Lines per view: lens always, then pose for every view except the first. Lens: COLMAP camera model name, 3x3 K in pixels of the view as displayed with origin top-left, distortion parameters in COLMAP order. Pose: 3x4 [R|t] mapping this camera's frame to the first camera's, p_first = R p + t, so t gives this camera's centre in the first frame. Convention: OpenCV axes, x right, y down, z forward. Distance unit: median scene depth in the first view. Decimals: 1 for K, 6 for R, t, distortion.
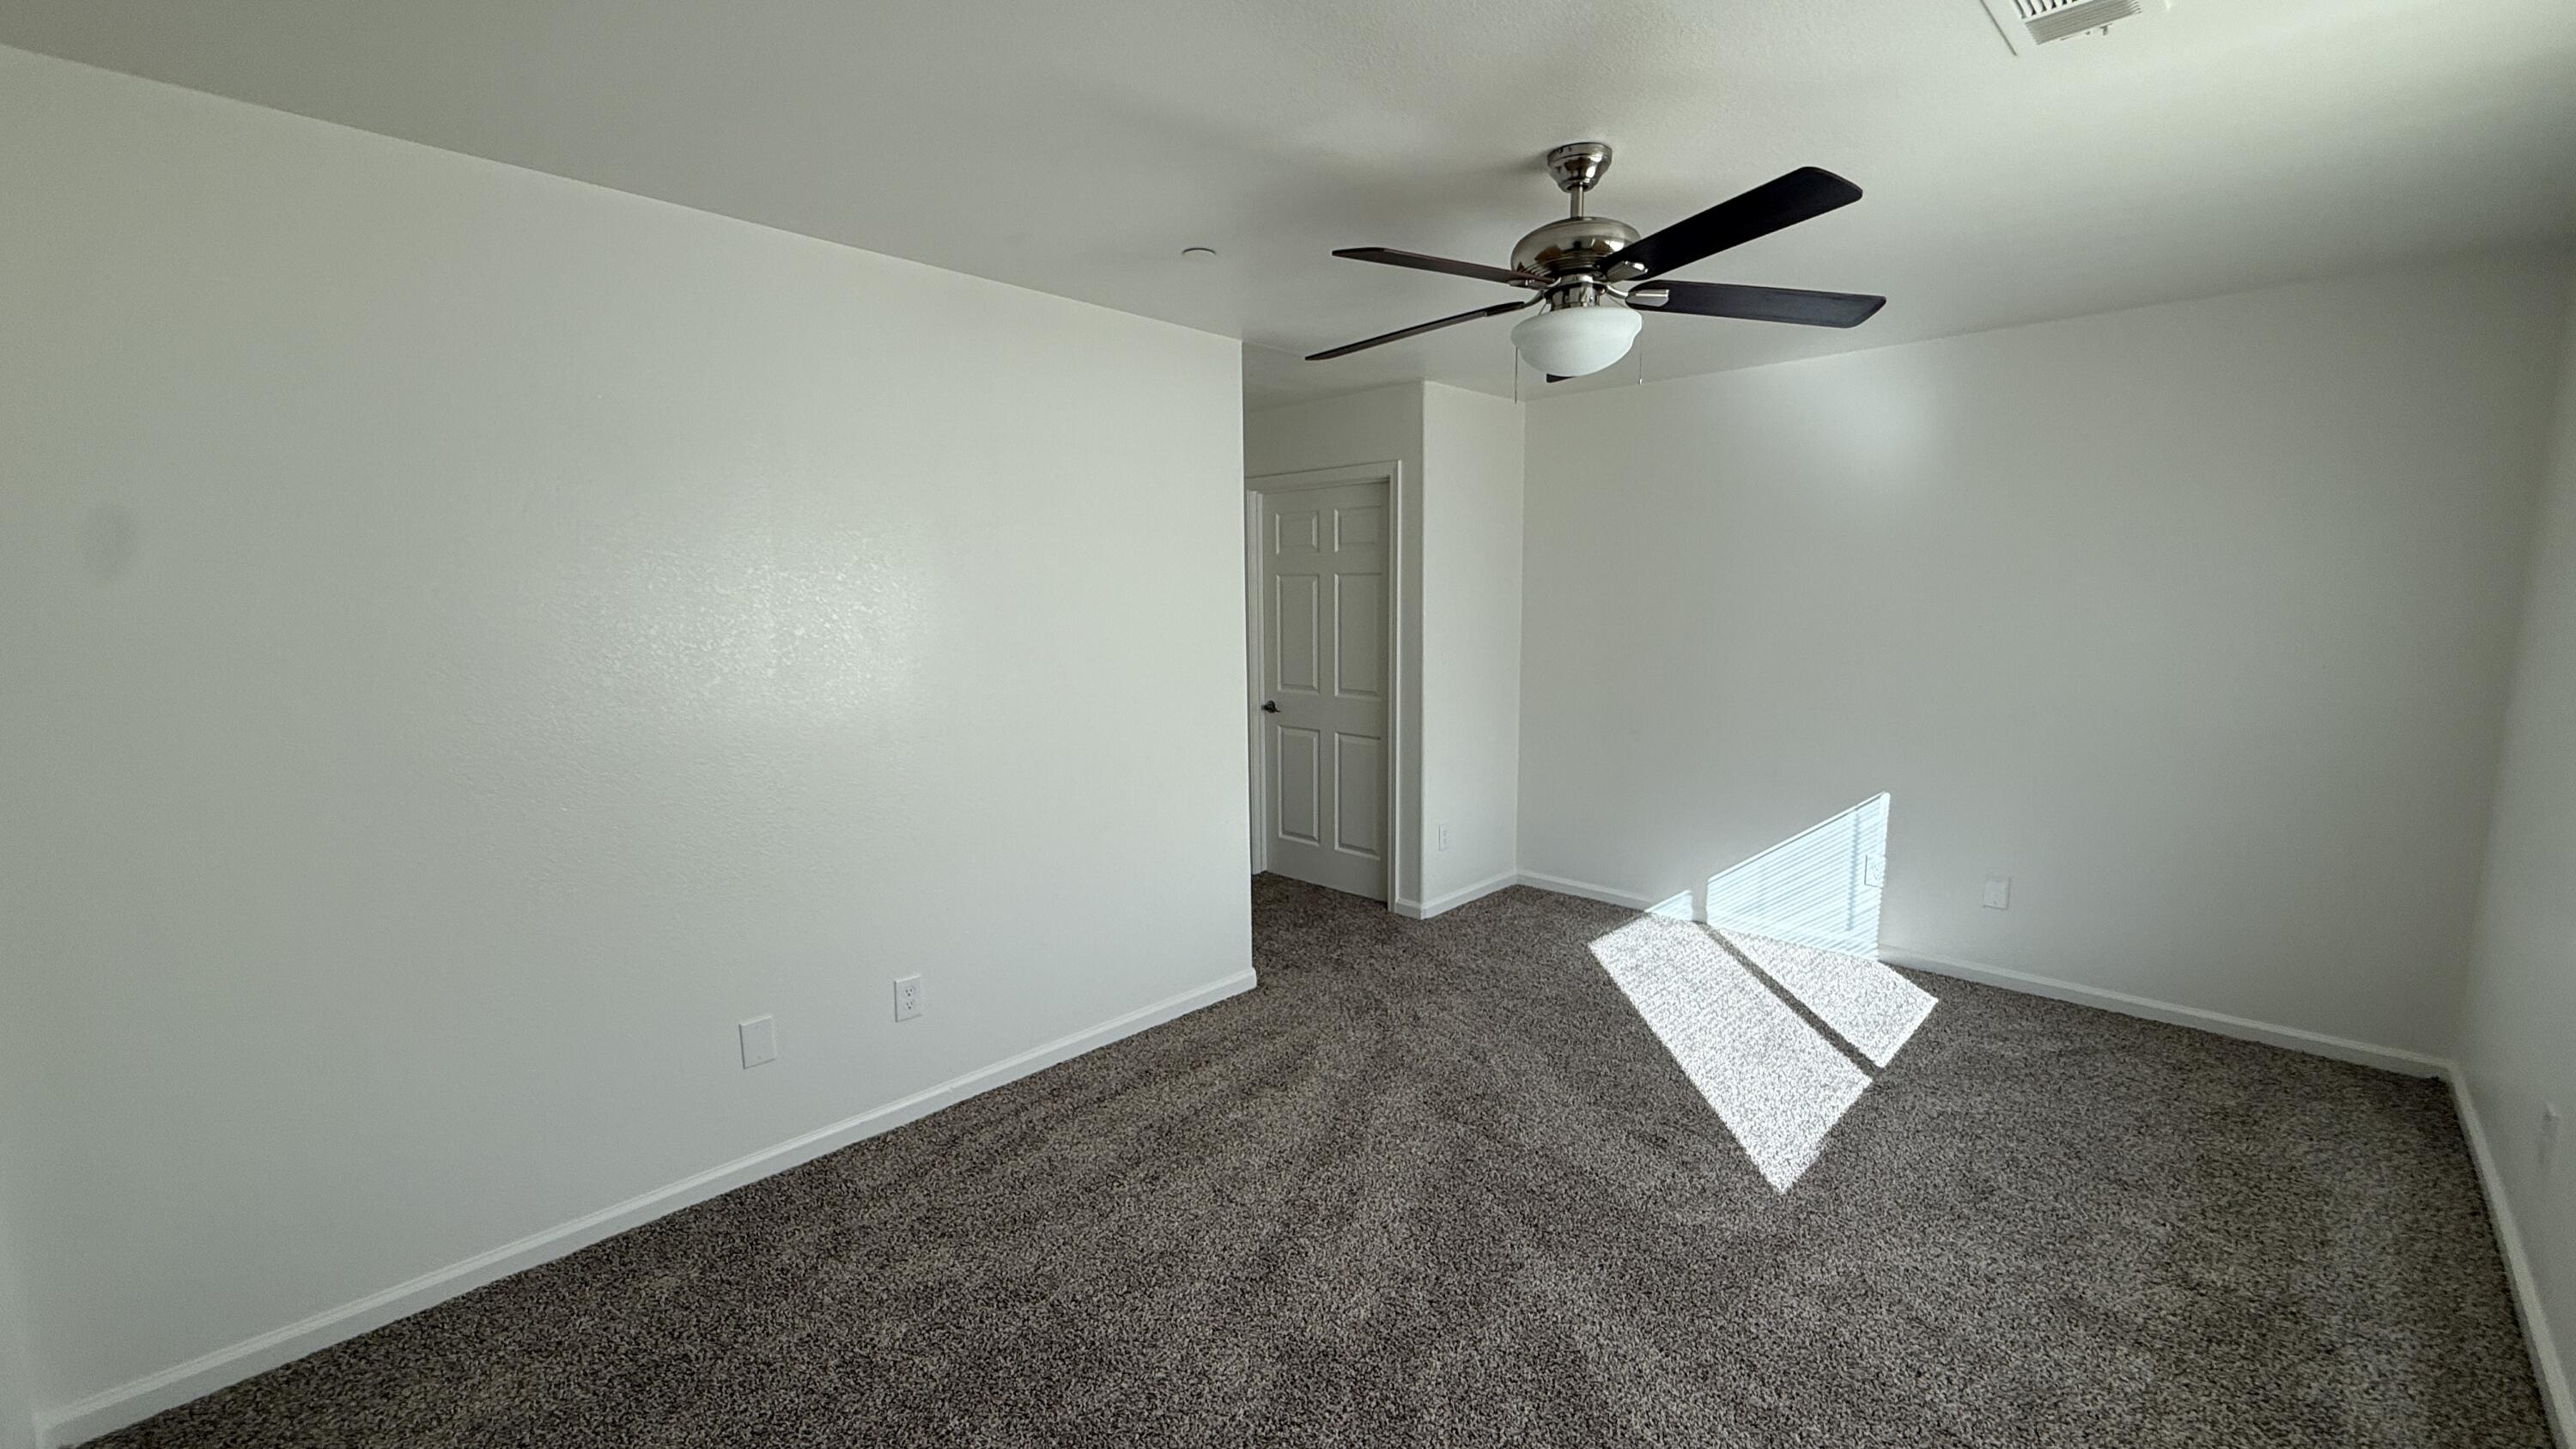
lens RADIAL K [[1013.5, 0, 1295.6], [0, 1013.5, 708.0], [0, 0, 1]] dist [-0.000701, -0.000017]
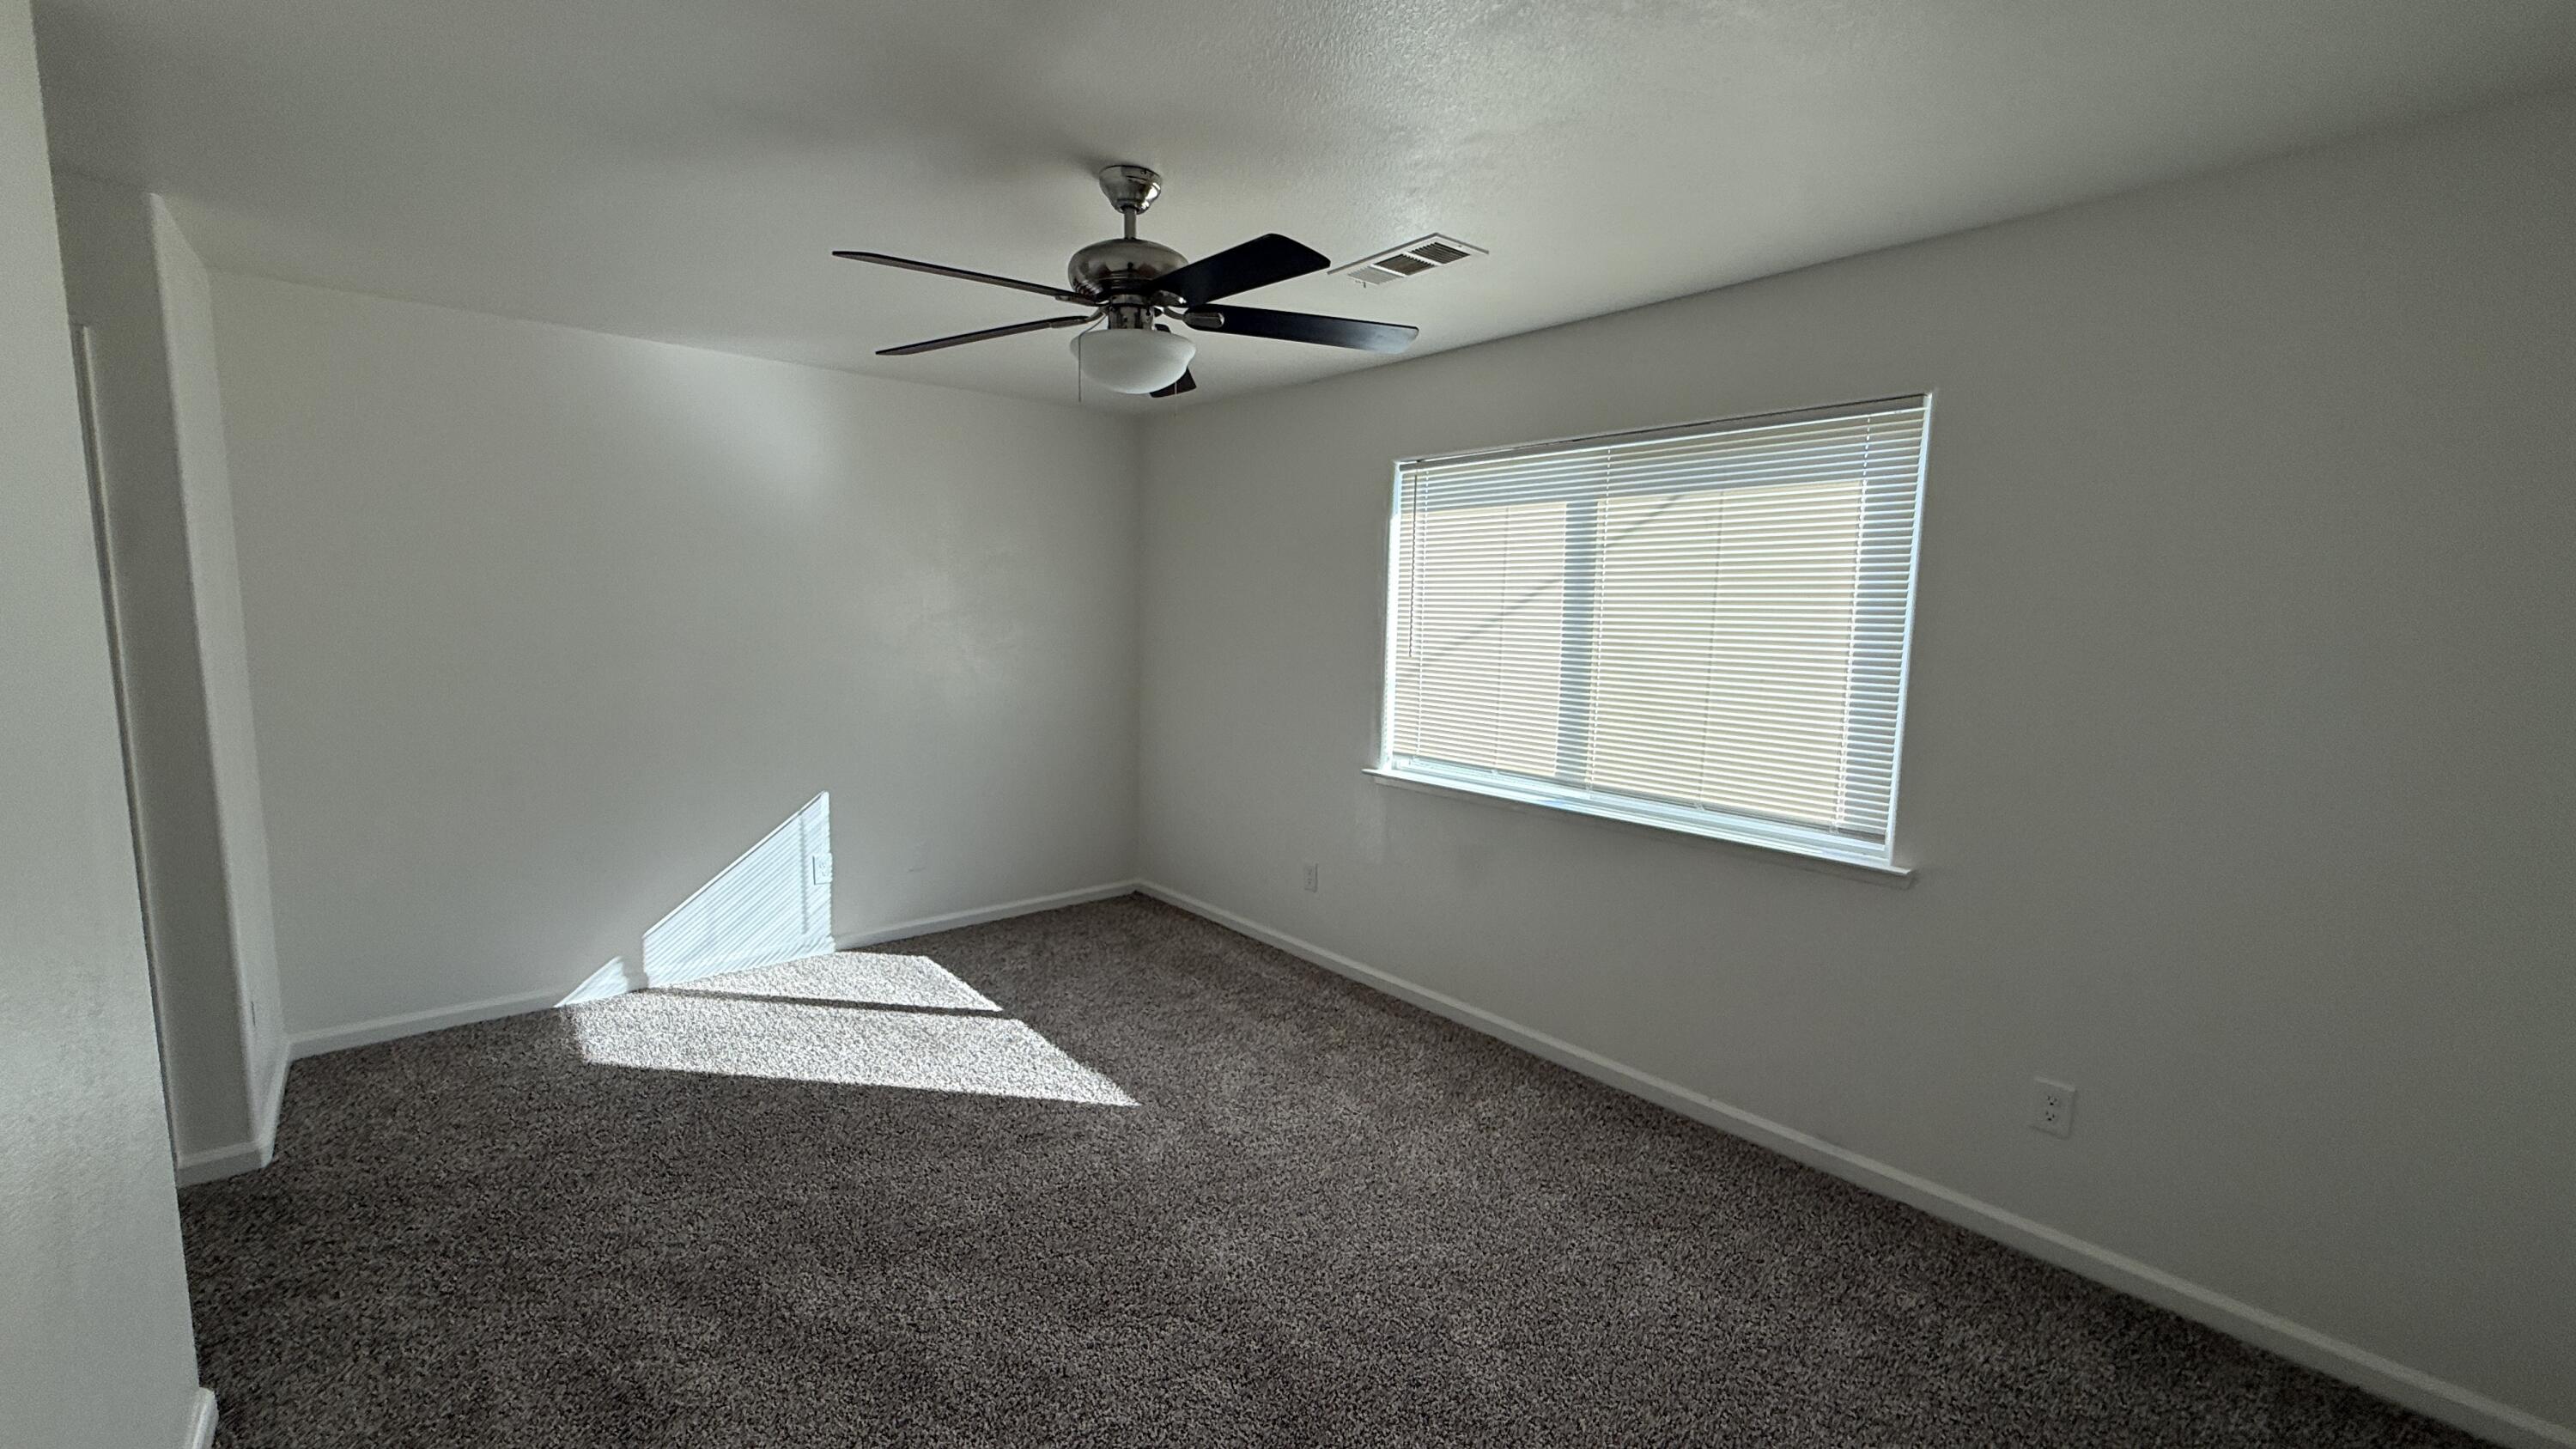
lens RADIAL K [[1022.0, 0, 1288.5], [0, 1022.0, 730.0], [0, 0, 1]] dist [-0.000222, 0.000154]
pose [[0.084722, -0.107379, 0.990602, -0.417995], [0.084117, 0.991398, 0.100271, -0.046131], [-0.992848, 0.074831, 0.093026, 0.422046]]
